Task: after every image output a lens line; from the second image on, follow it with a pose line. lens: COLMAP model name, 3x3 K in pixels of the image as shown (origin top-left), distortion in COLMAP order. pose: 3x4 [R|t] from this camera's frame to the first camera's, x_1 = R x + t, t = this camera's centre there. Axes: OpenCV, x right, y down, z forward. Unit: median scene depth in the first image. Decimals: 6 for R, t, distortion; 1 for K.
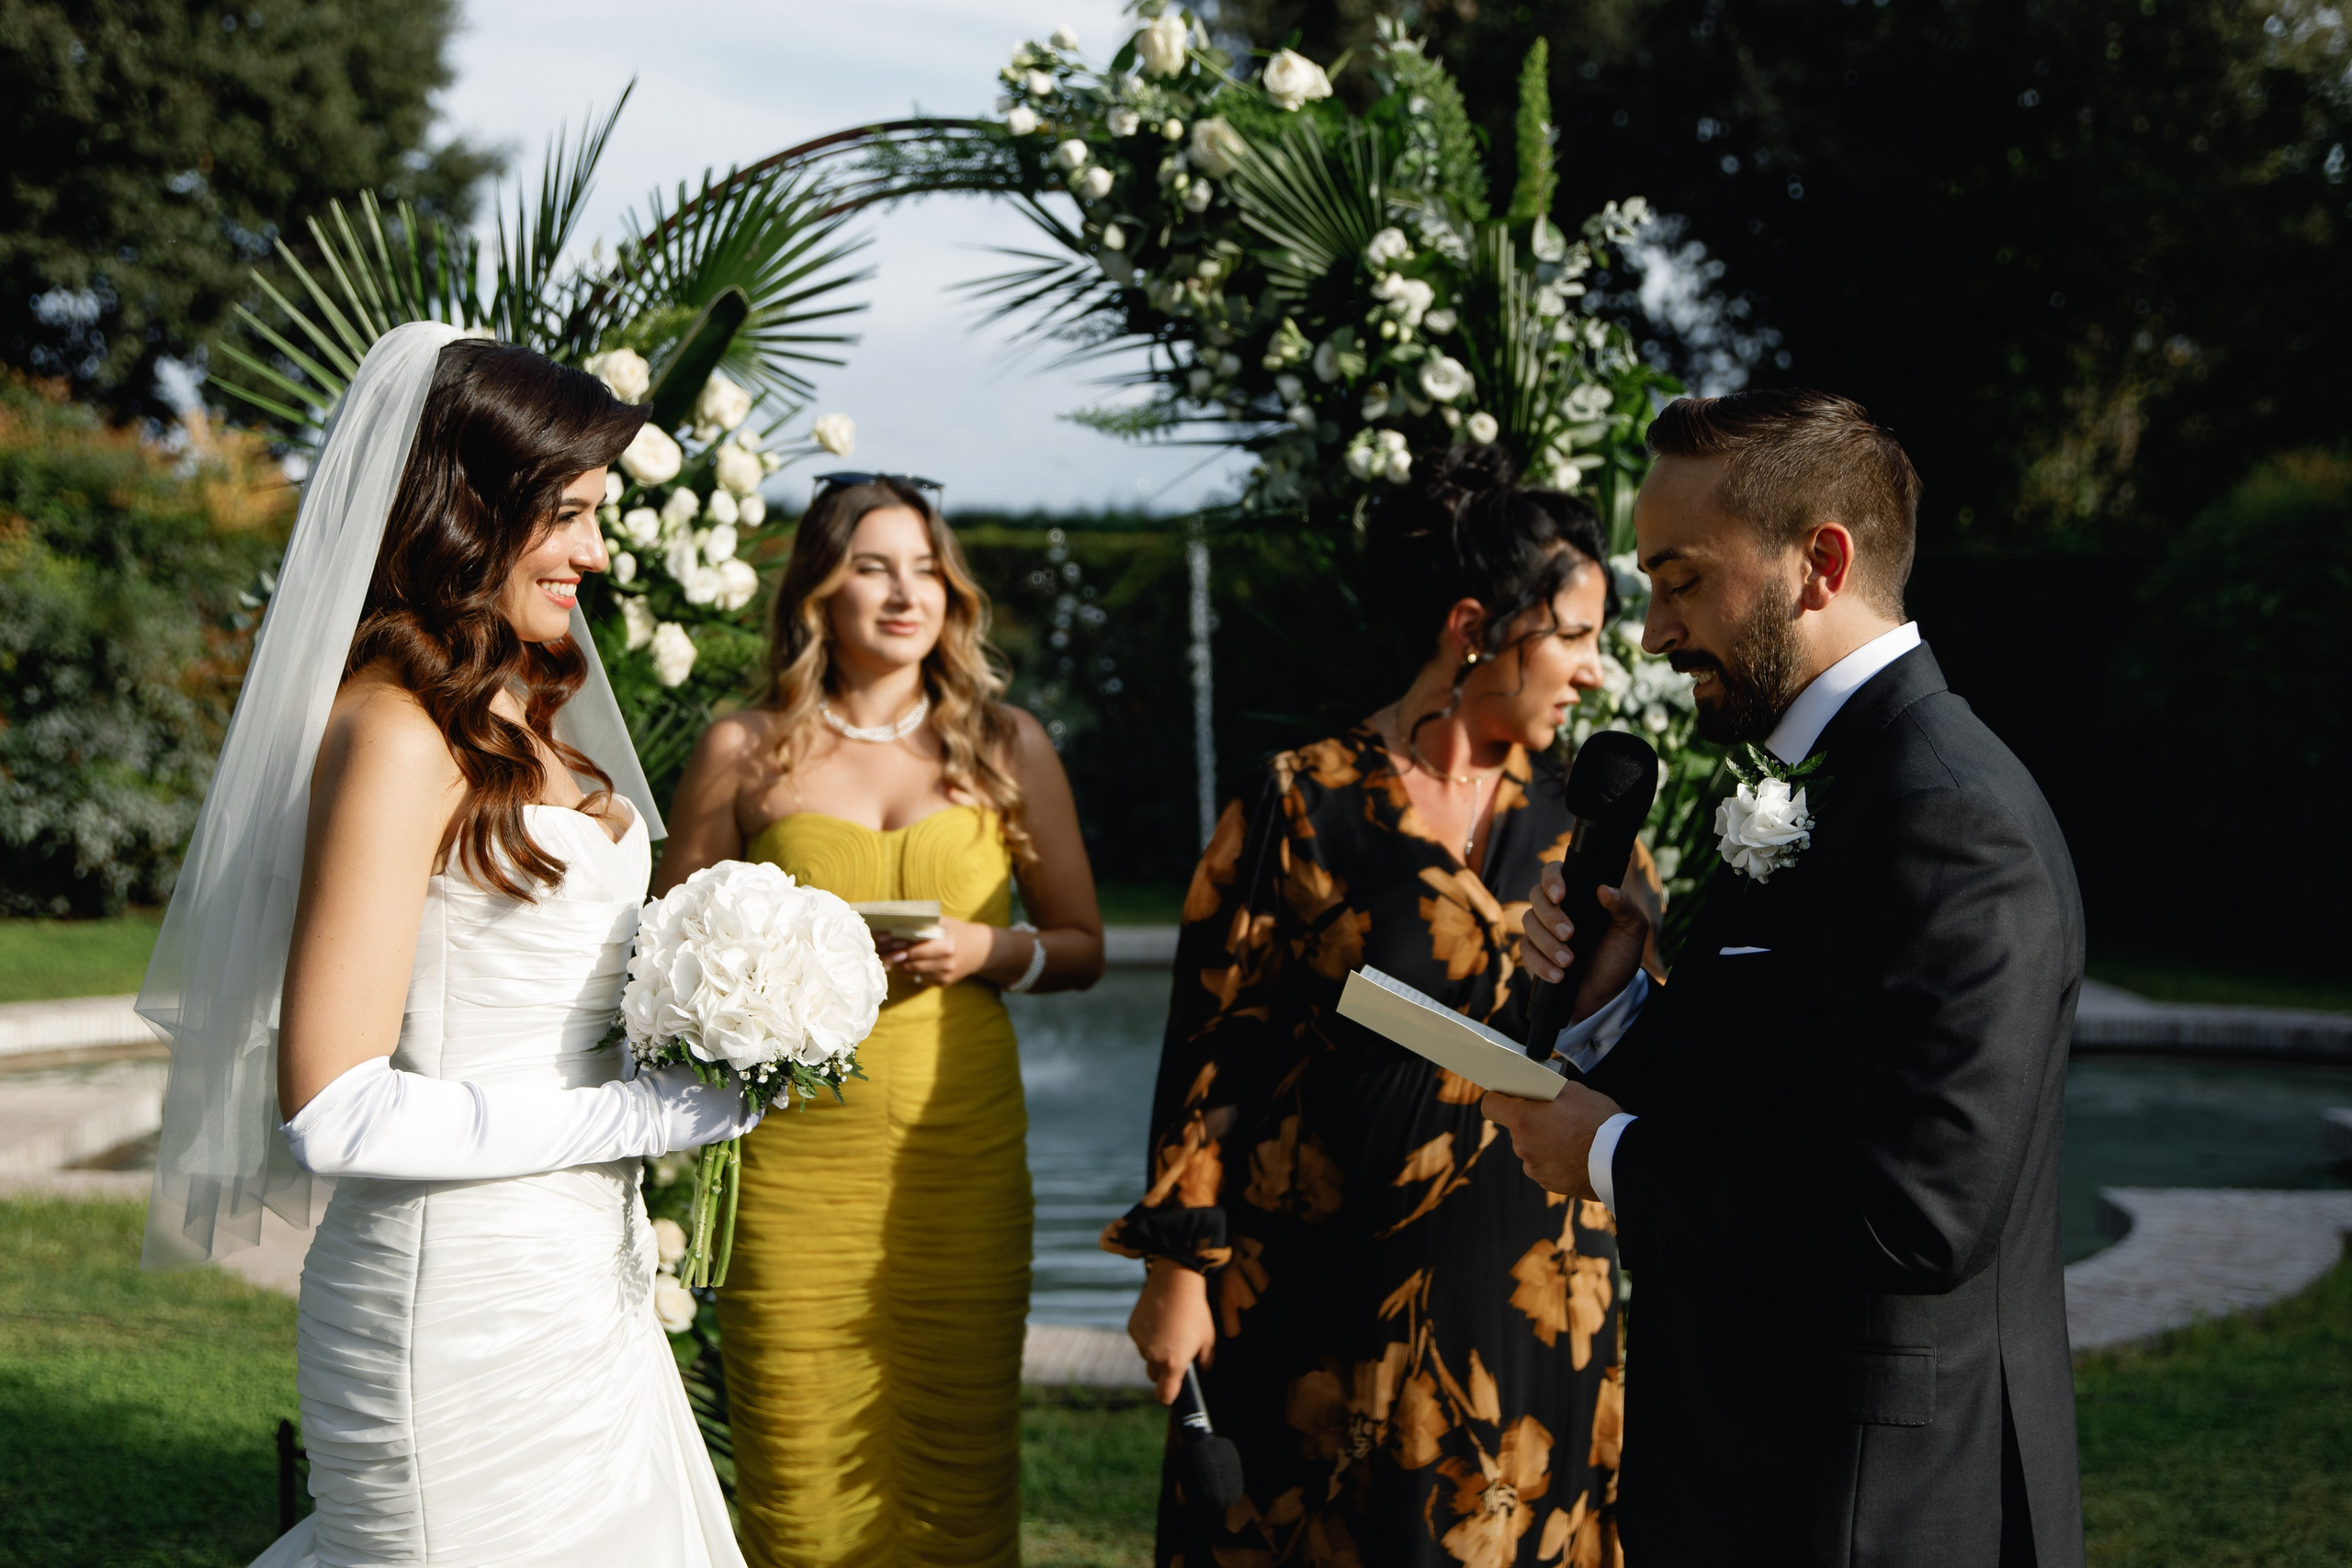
lens RADIAL K [[2709.7, 0, 1176.2], [0, 2709.7, 776.6], [0, 0, 1]] dist [0.011483, 0.000000]
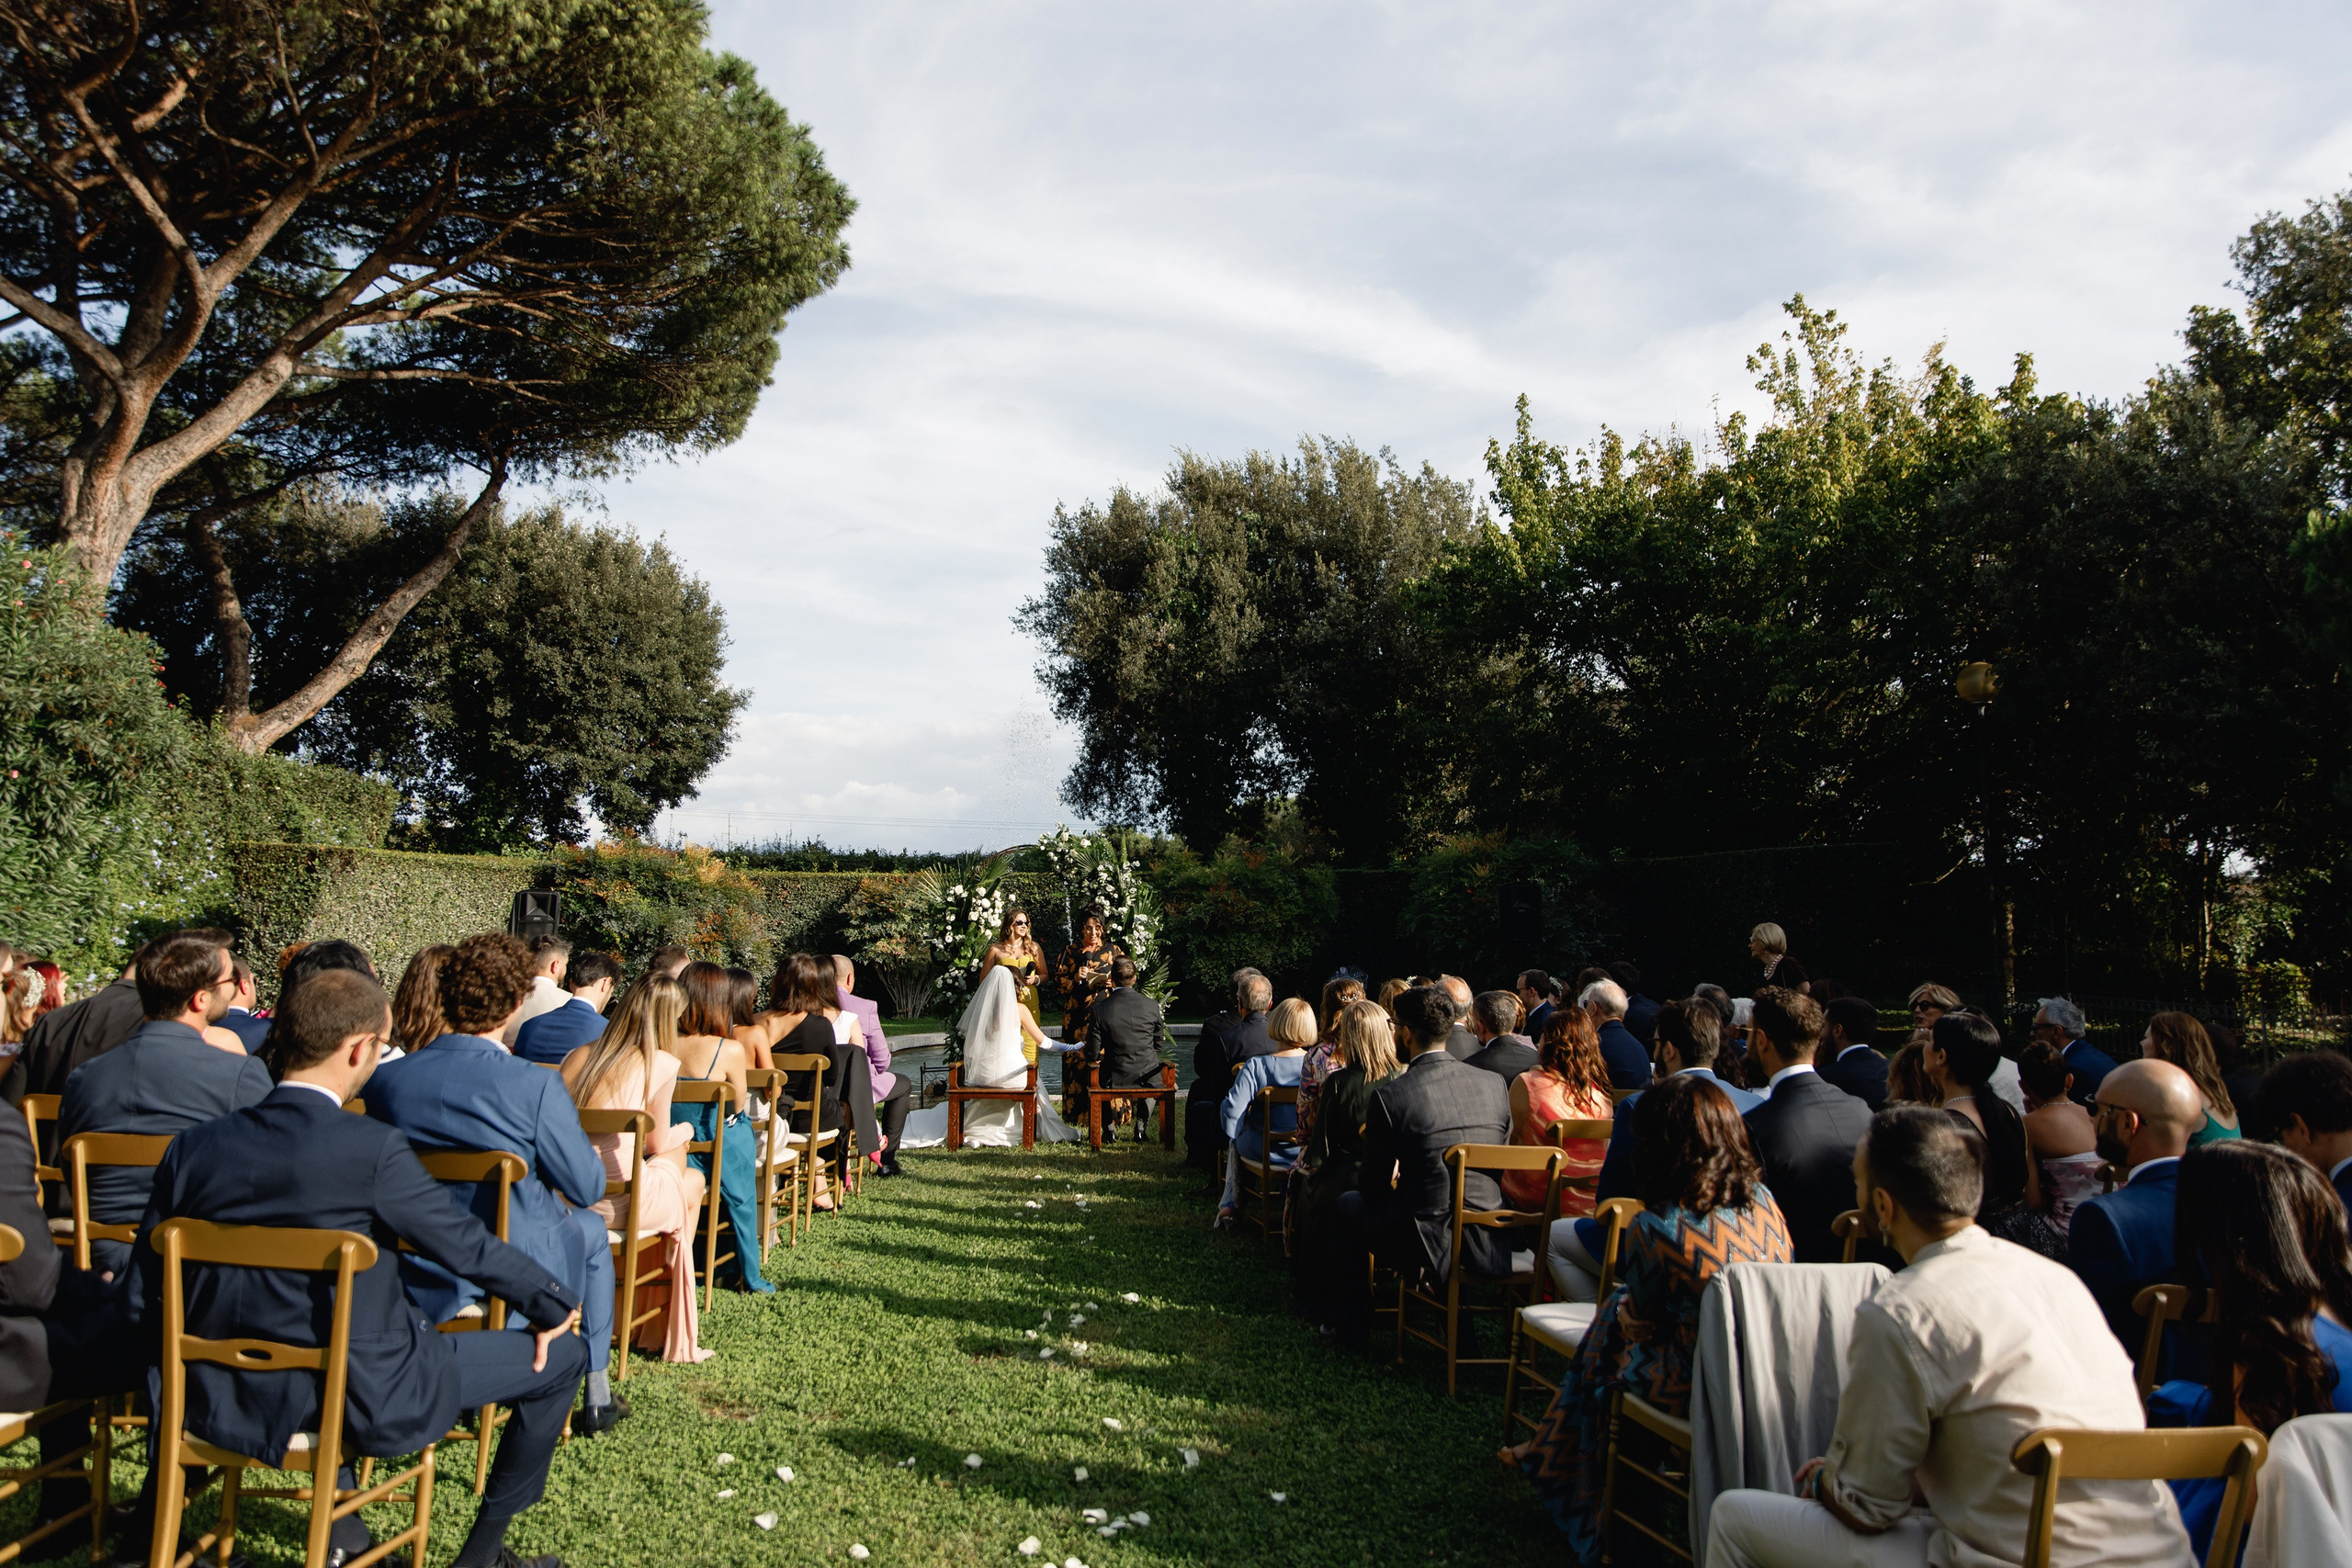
lens RADIAL K [[1627.2, 0, 1177.2], [0, 1627.2, 785.3], [0, 0, 1]] dist [0.001983, 0.000203]
pose [[0.996221, -0.034495, 0.079705, -0.005608], [0.043261, 0.992877, -0.111010, 0.006426], [-0.075308, 0.114039, 0.990618, -0.376696]]
